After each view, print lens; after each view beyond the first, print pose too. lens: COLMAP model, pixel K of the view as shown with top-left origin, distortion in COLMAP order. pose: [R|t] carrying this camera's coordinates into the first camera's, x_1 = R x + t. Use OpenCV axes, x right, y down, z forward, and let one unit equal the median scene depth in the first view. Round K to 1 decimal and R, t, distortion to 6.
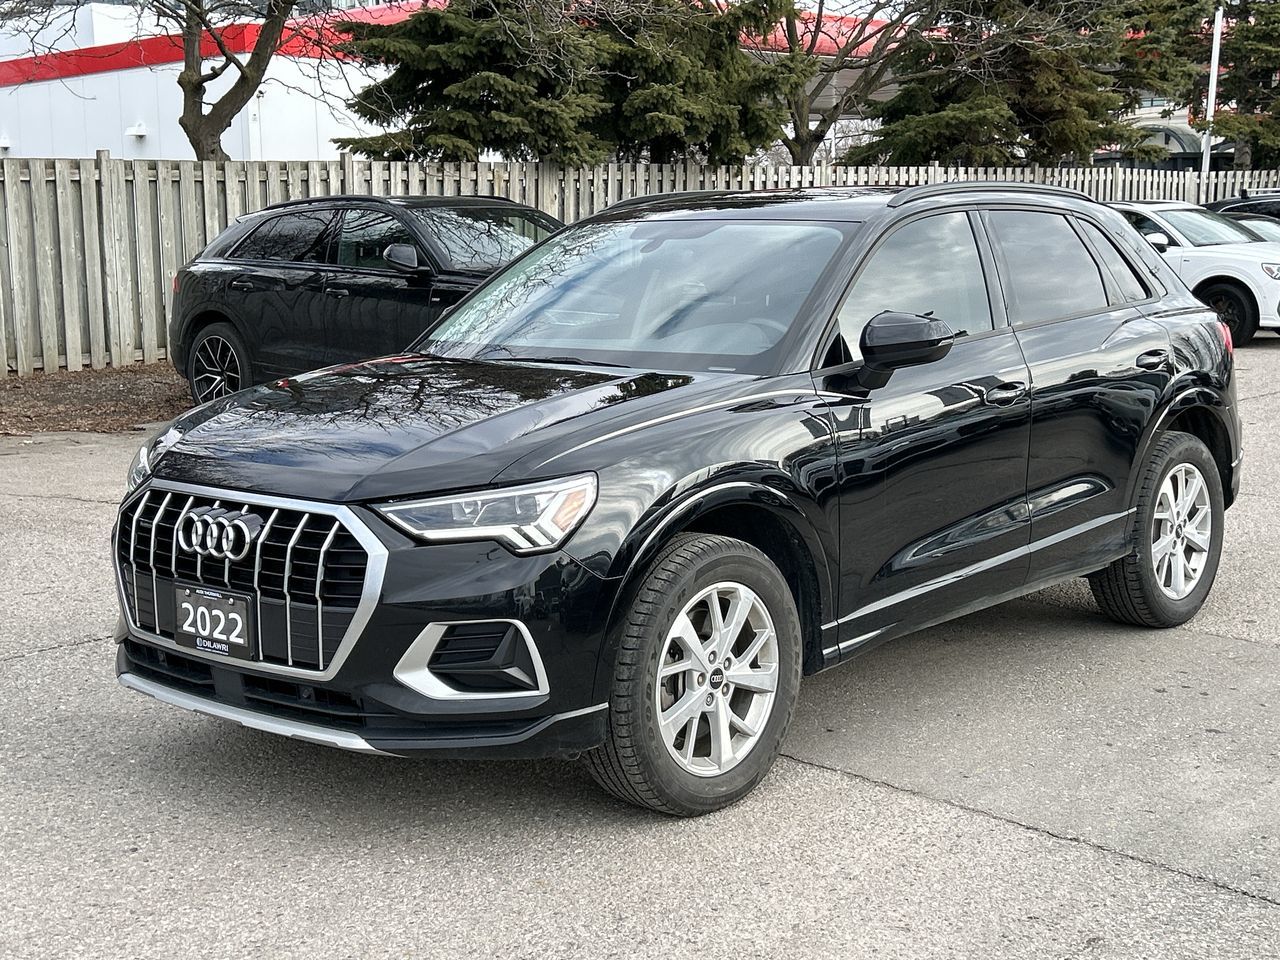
lens RADIAL K [[1604.7, 0, 640.0], [0, 1604.7, 480.0], [0, 0, 1]] dist [0.167215, -0.430928]
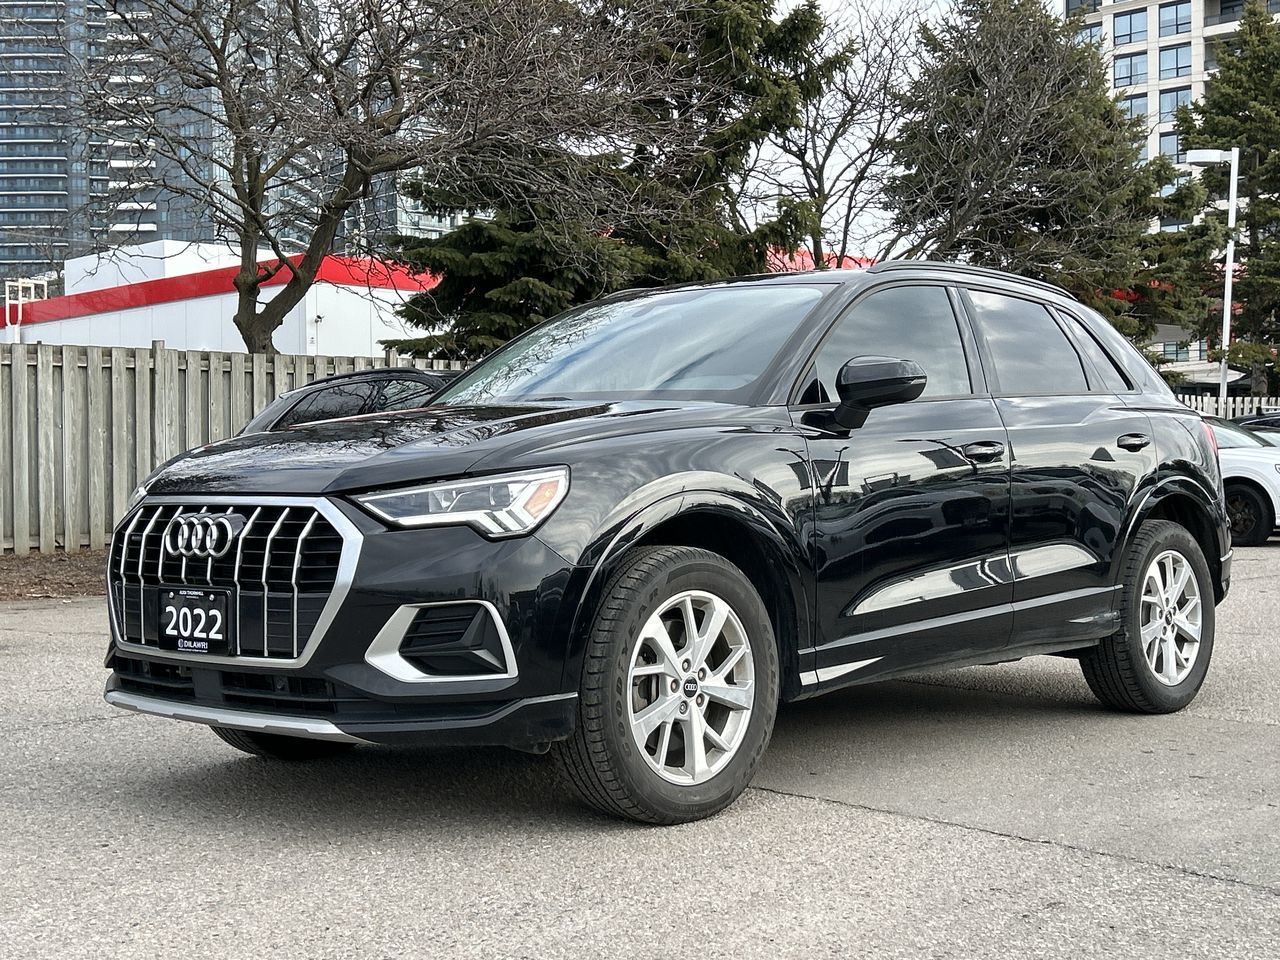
lens RADIAL K [[1563.2, 0, 650.5], [0, 1563.2, 474.6], [0, 0, 1]] dist [0.167656, -0.425360]
pose [[0.999873, 0.004771, -0.015200, 0.036036], [-0.006715, 0.991422, -0.130531, 0.117164], [0.014447, 0.130616, 0.991328, 0.005928]]
